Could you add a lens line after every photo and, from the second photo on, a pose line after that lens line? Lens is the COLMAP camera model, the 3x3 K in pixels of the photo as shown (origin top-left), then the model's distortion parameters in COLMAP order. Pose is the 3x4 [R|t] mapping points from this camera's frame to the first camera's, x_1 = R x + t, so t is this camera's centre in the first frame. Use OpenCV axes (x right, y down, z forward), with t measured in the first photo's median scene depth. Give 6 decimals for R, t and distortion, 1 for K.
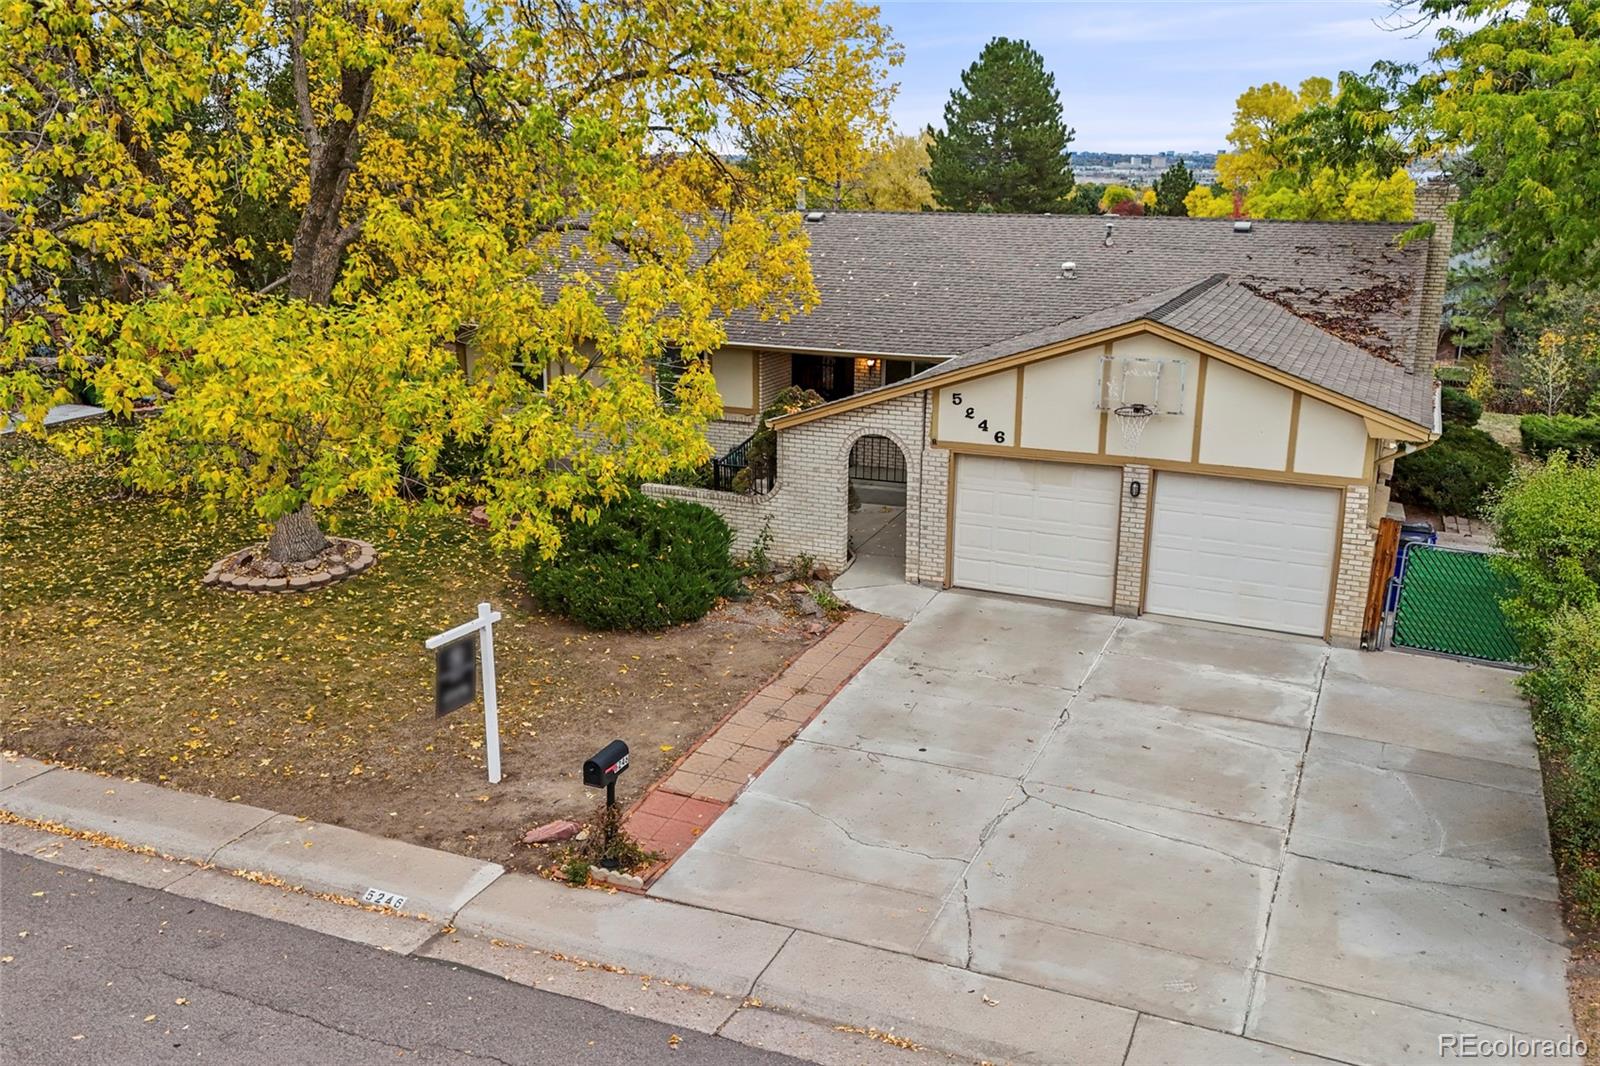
lens RADIAL K [[1425.4, 0, 800.0], [0, 1425.4, 533.0], [0, 0, 1]] dist [0.220965, -0.469875]
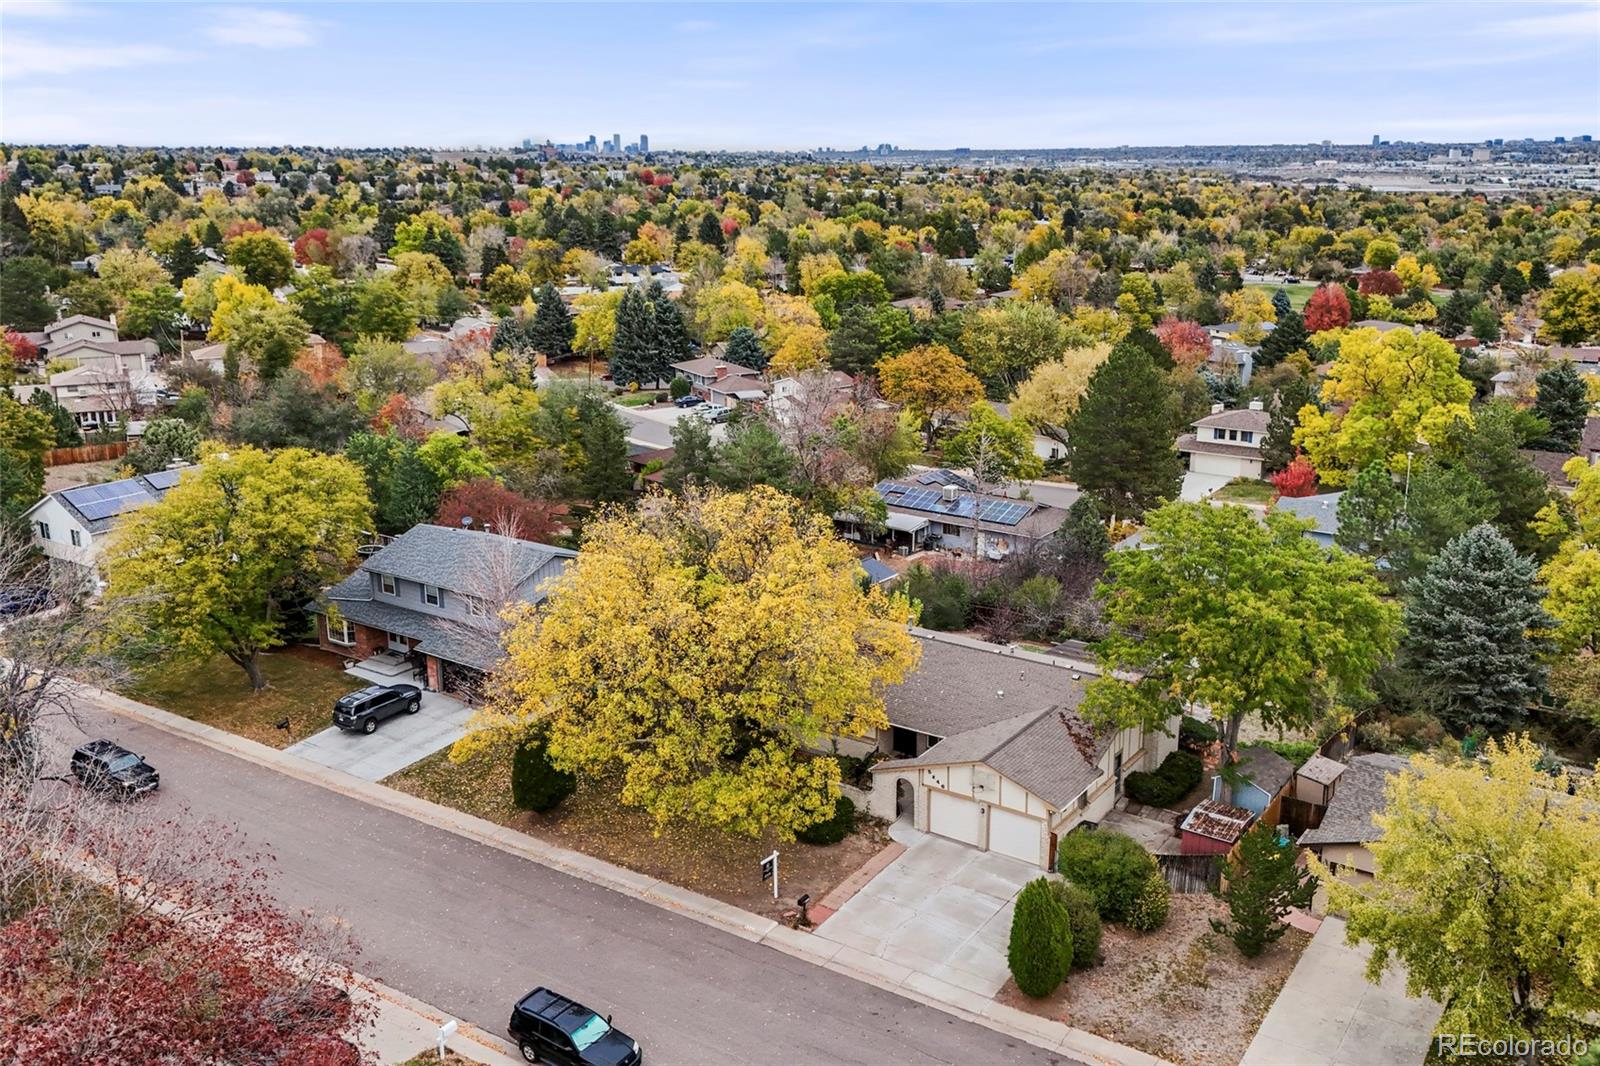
lens RADIAL K [[1425.4, 0, 800.0], [0, 1425.4, 533.0], [0, 0, 1]] dist [0.220965, -0.469875]
pose [[0.983096, 0.040672, -0.178517, 0.477560], [-0.041913, 0.999116, -0.003180, -0.760558], [0.178230, 0.010609, 0.983932, -2.667874]]
